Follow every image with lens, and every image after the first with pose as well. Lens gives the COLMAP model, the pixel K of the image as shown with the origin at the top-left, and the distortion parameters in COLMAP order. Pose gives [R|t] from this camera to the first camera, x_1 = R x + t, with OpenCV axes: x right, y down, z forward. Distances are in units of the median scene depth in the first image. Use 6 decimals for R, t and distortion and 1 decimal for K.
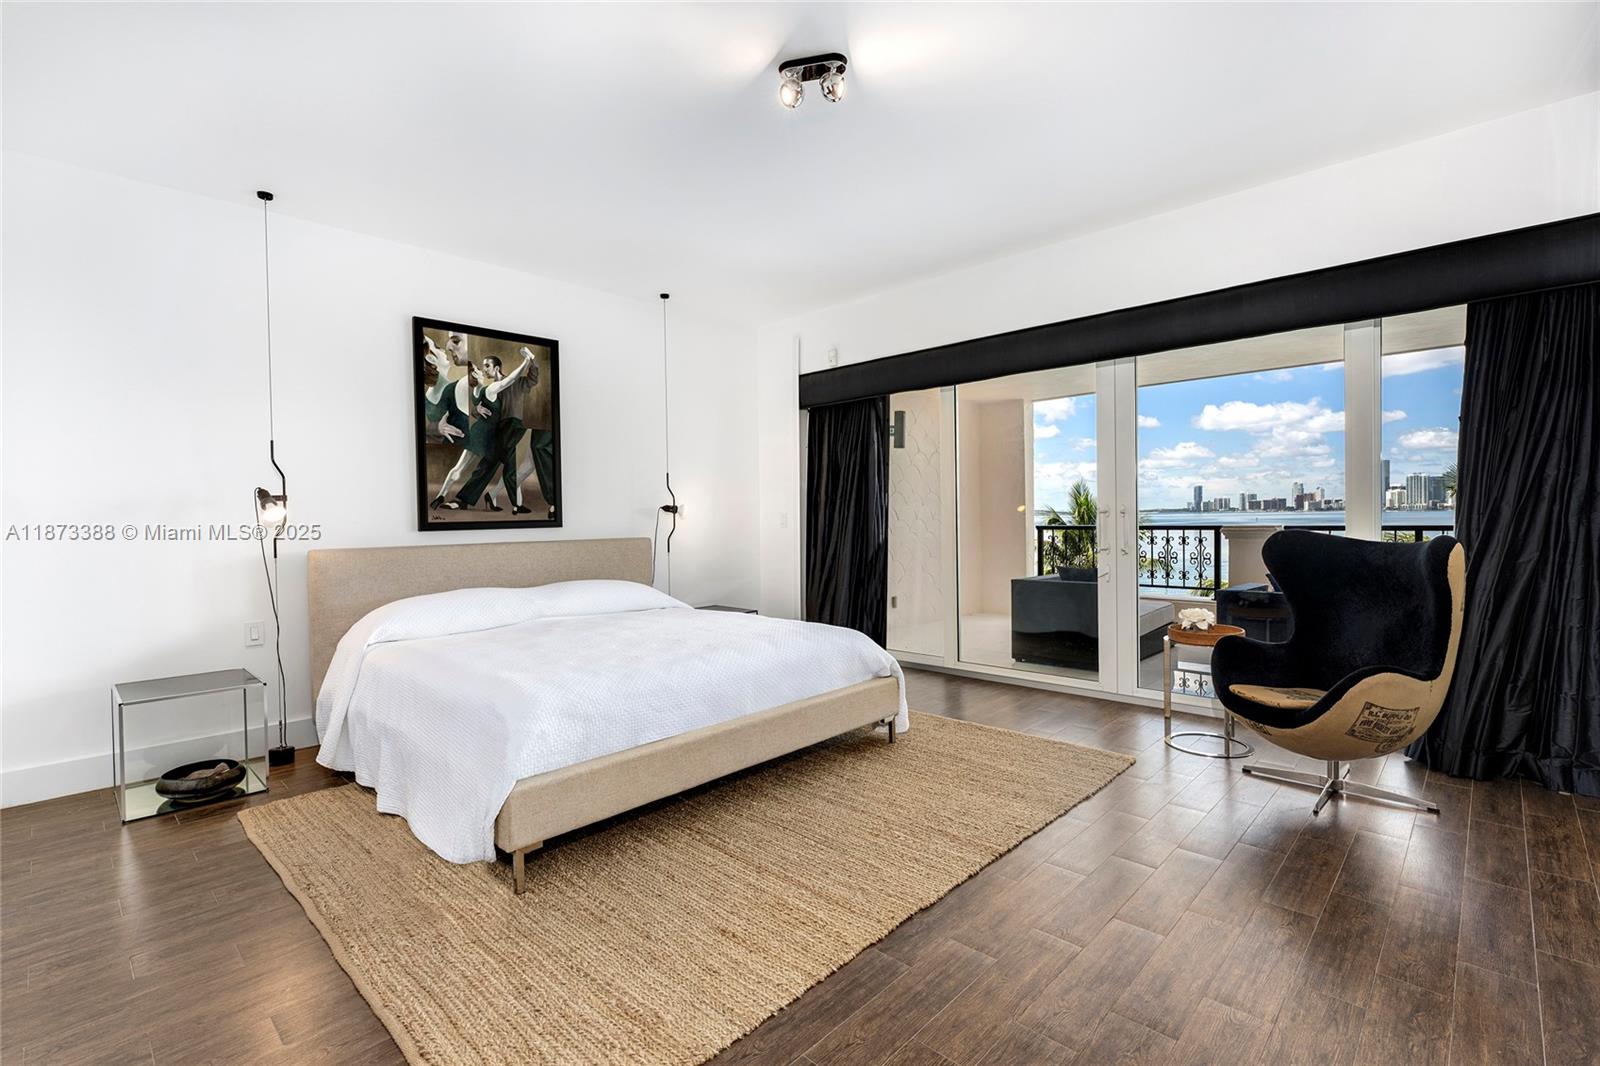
lens RADIAL K [[766.4, 0, 800.0], [0, 766.4, 533.0], [0, 0, 1]] dist [0.001508, 0.000001]
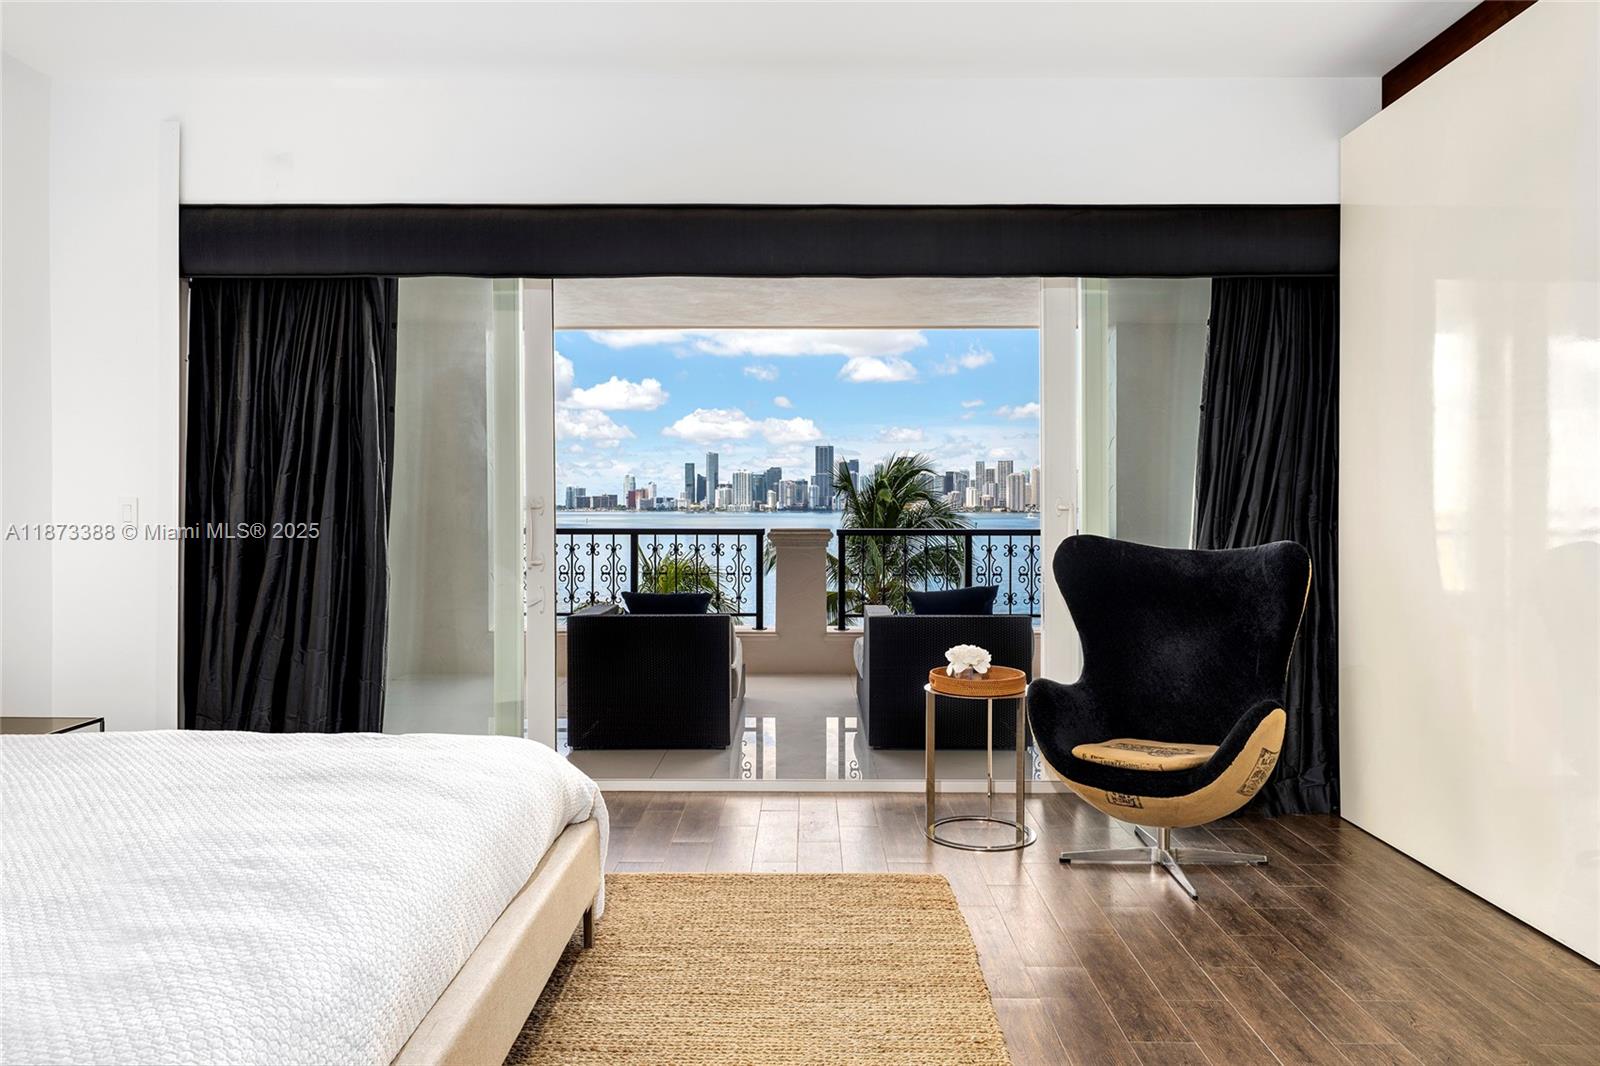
lens RADIAL K [[1106.1, 0, 800.0], [0, 1106.1, 533.0], [0, 0, 1]] dist [0.021441, -0.000485]
pose [[0.708614, -0.000357, 0.705597, -0.100645], [0.004136, 0.999985, -0.003648, -0.000858], [-0.705585, 0.005503, 0.708604, 0.120468]]
